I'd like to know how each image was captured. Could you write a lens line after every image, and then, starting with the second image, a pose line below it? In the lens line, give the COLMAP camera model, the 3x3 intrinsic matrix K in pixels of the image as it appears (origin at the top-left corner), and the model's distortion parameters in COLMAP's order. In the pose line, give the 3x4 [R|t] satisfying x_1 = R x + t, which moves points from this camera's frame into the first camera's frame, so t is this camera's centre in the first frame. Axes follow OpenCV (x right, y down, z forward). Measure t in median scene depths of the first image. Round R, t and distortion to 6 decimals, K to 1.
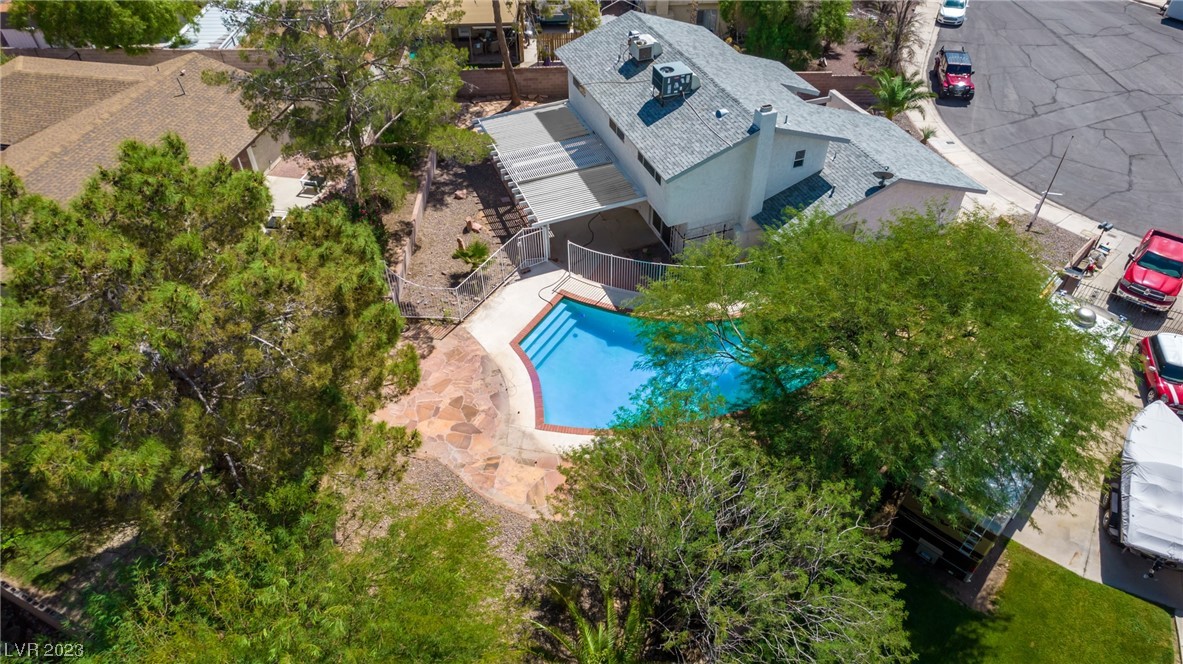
lens RADIAL K [[755.4, 0, 592.8], [0, 755.4, 335.7], [0, 0, 1]] dist [-0.076782, 0.067226]
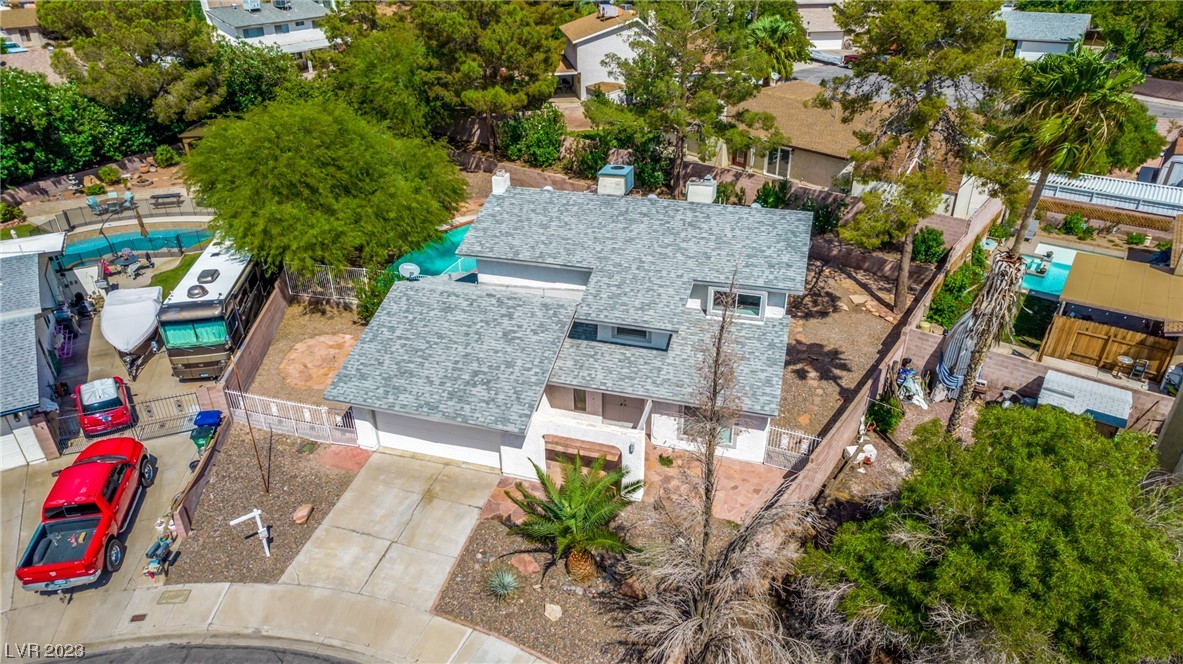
lens RADIAL K [[755.4, 0, 592.8], [0, 755.4, 335.7], [0, 0, 1]] dist [-0.076782, 0.067226]
pose [[-0.613377, 0.388101, -0.687856, 0.882079], [-0.530238, 0.443115, 0.722839, -0.940768], [0.585334, 0.808101, -0.066011, 1.181843]]
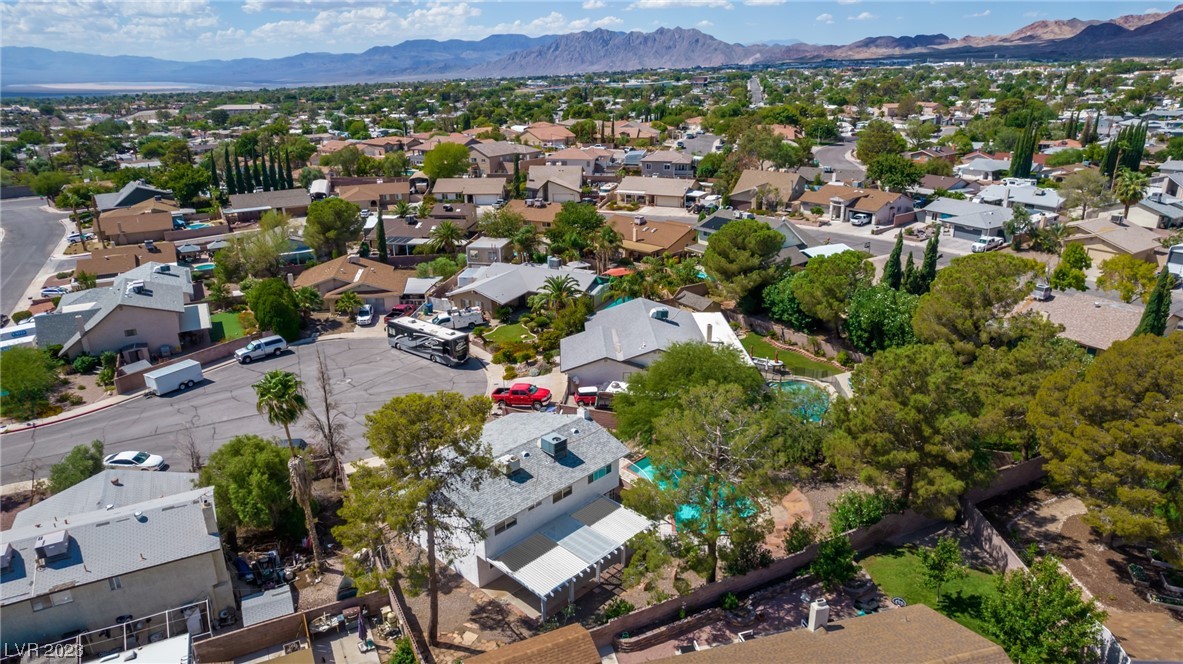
lens RADIAL K [[755.4, 0, 592.8], [0, 755.4, 335.7], [0, 0, 1]] dist [-0.076782, 0.067226]
pose [[-0.422463, -0.299777, 0.855371, -1.177609], [0.629639, 0.581779, 0.514867, -1.200534], [-0.651982, 0.756087, -0.057029, 0.836655]]
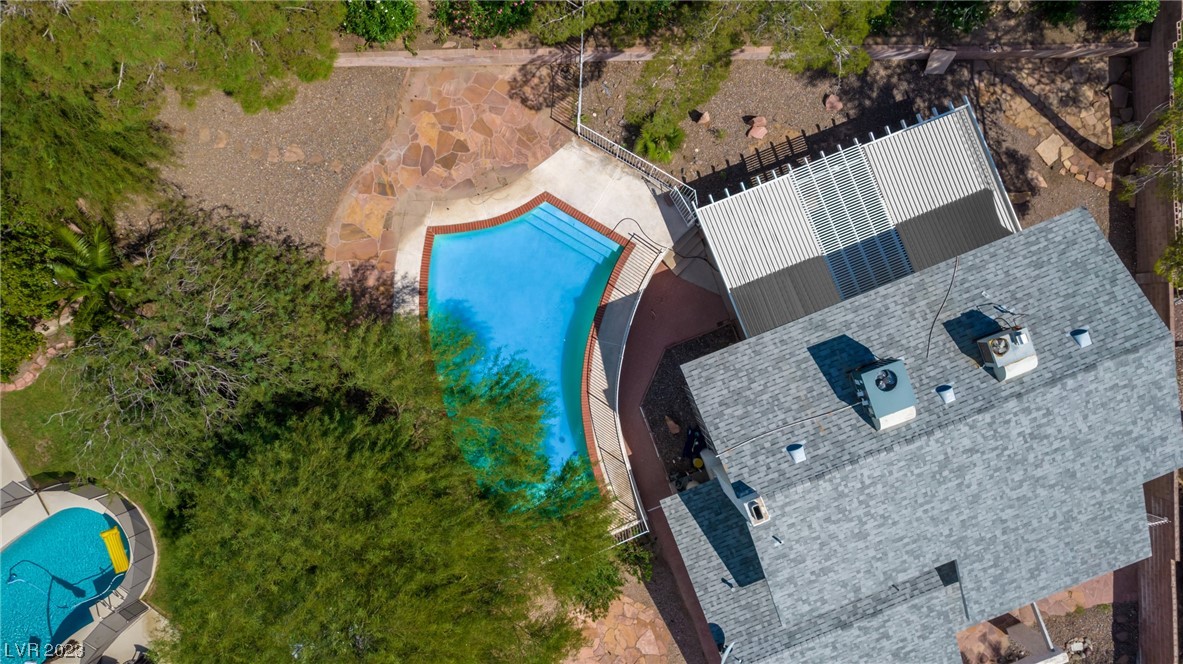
lens RADIAL K [[755.4, 0, 592.8], [0, 755.4, 335.7], [0, 0, 1]] dist [-0.076782, 0.067226]
pose [[0.003093, 0.999825, 0.018469, 0.045267], [-0.684880, -0.011340, 0.728567, -0.626686], [0.728649, -0.014903, 0.684725, 0.352268]]
